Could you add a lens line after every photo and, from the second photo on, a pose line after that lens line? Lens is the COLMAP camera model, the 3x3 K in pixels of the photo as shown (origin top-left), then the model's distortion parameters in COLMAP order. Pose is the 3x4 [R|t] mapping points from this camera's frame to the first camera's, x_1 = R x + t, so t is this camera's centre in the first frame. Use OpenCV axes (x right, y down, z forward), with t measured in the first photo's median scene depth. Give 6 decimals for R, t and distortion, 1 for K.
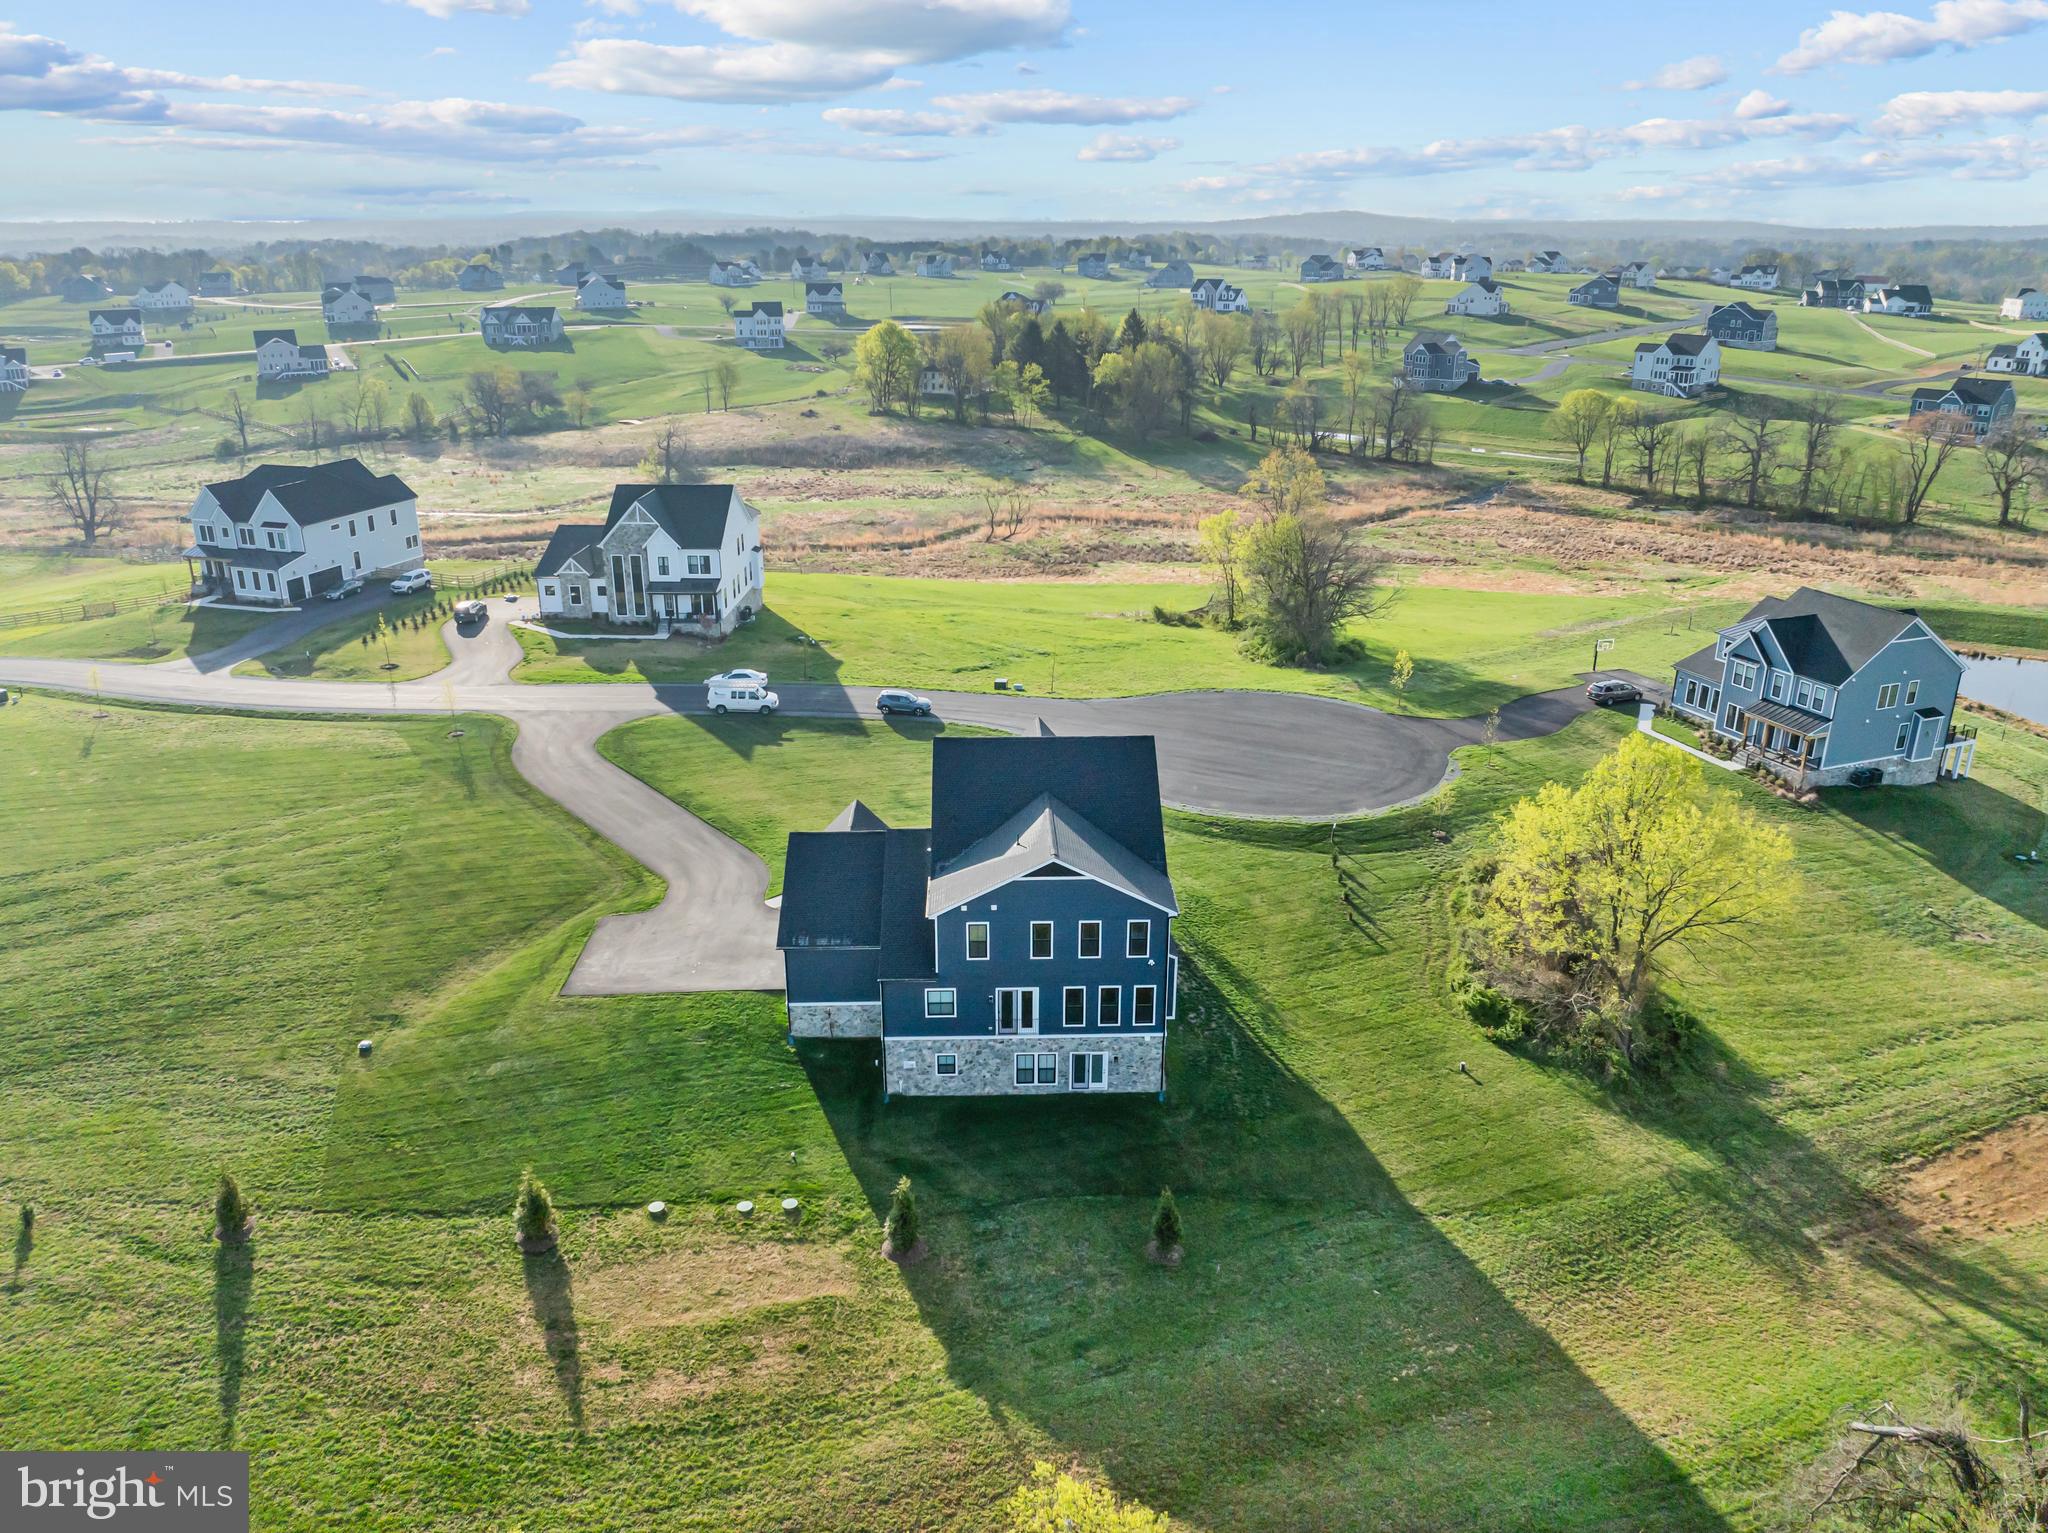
lens RADIAL K [[1466.0, 0, 1024.0], [0, 1466.0, 766.5], [0, 0, 1]] dist [-0.038271, 0.003210]
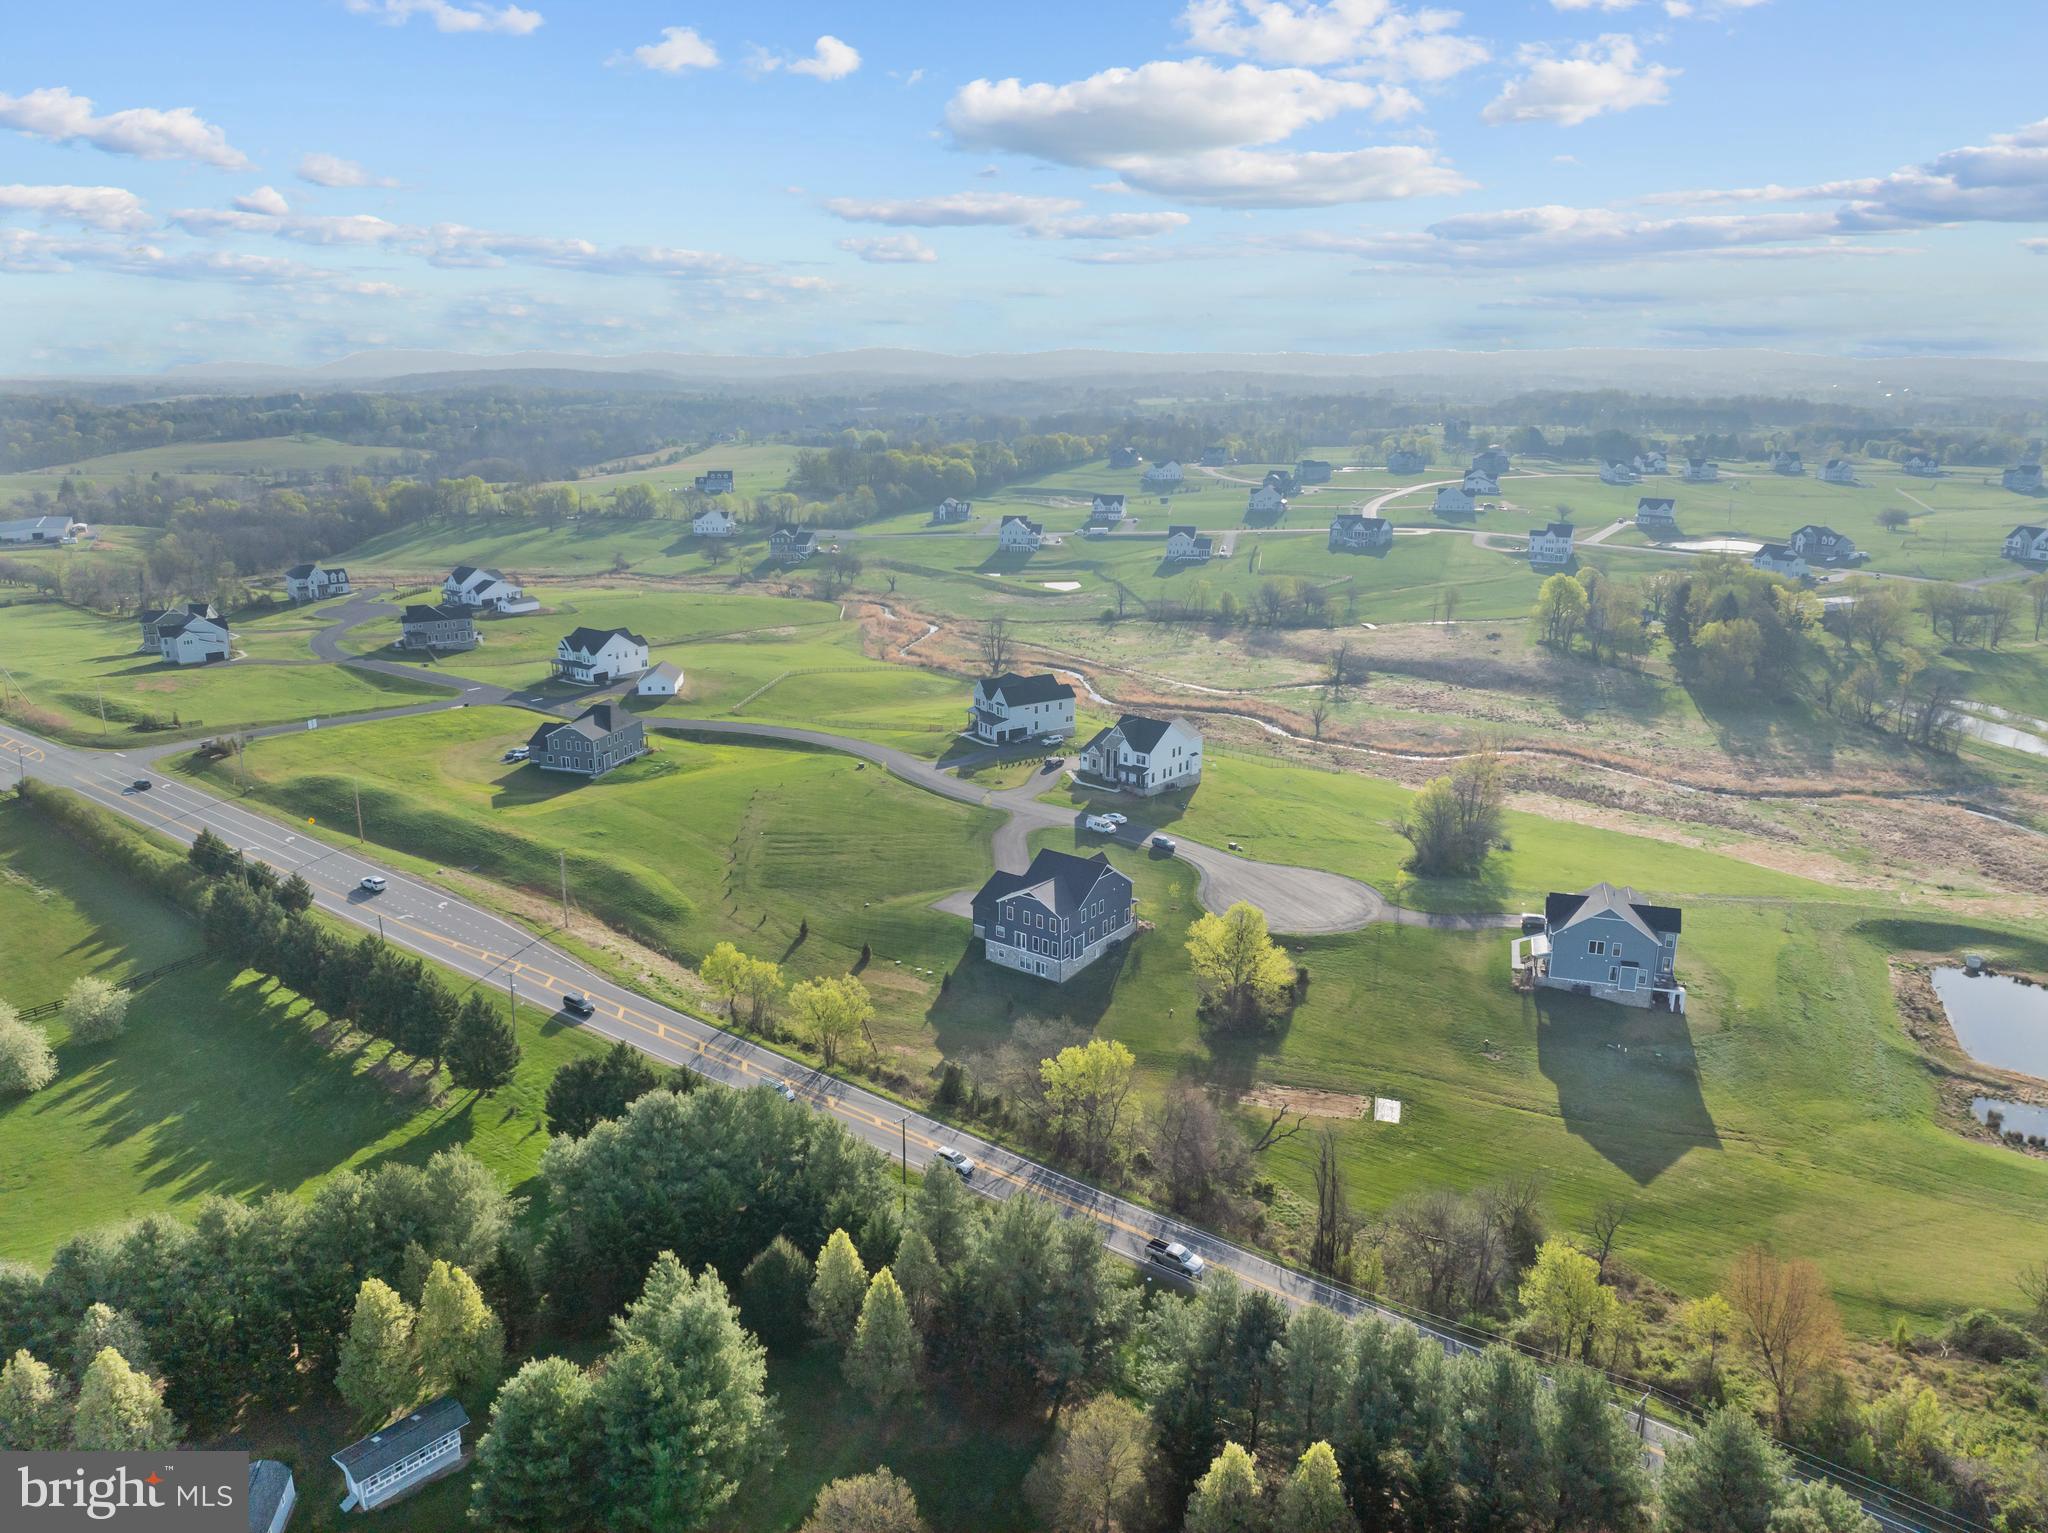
lens RADIAL K [[1440.9, 0, 1023.7], [0, 1440.9, 769.5], [0, 0, 1]] dist [-0.036940, 0.002250]
pose [[0.779728, 0.172291, -0.601947, 0.846910], [-0.215802, 0.976437, -0.000058, -0.087135], [0.587753, 0.129947, 0.798536, -0.689904]]
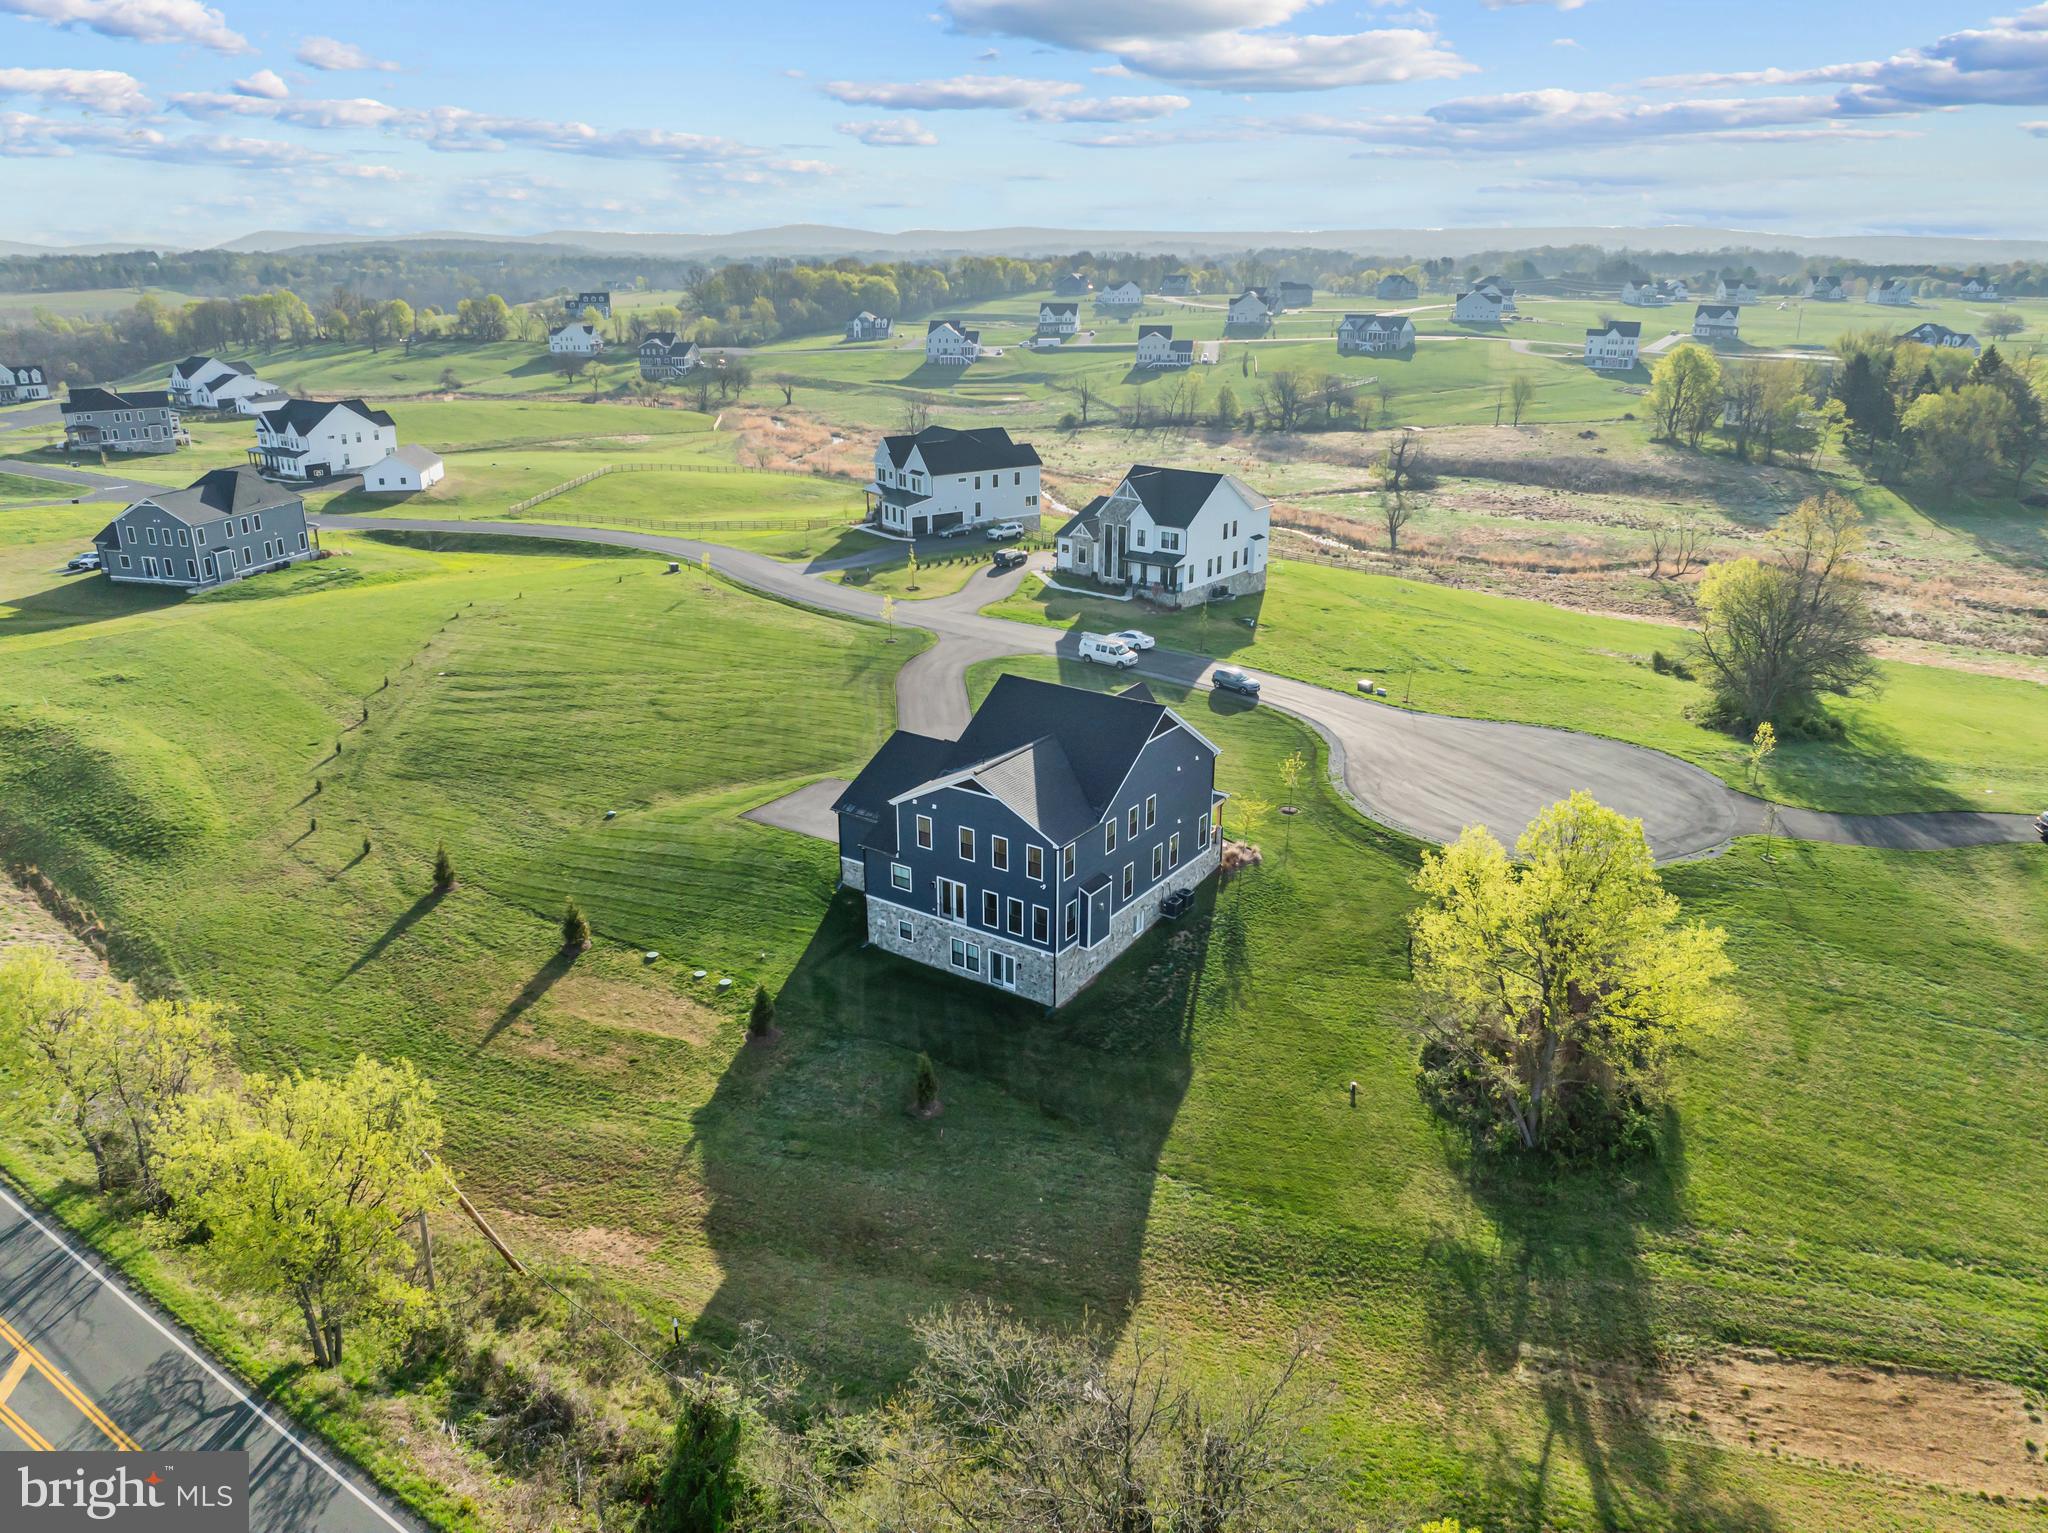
lens RADIAL K [[1440.9, 0, 1023.7], [0, 1440.9, 769.5], [0, 0, 1]] dist [-0.036940, 0.002250]
pose [[0.806823, 0.204693, -0.554199, 0.330974], [-0.205376, 0.976732, 0.061761, -0.010763], [0.553946, 0.063989, 0.830090, 0.025698]]
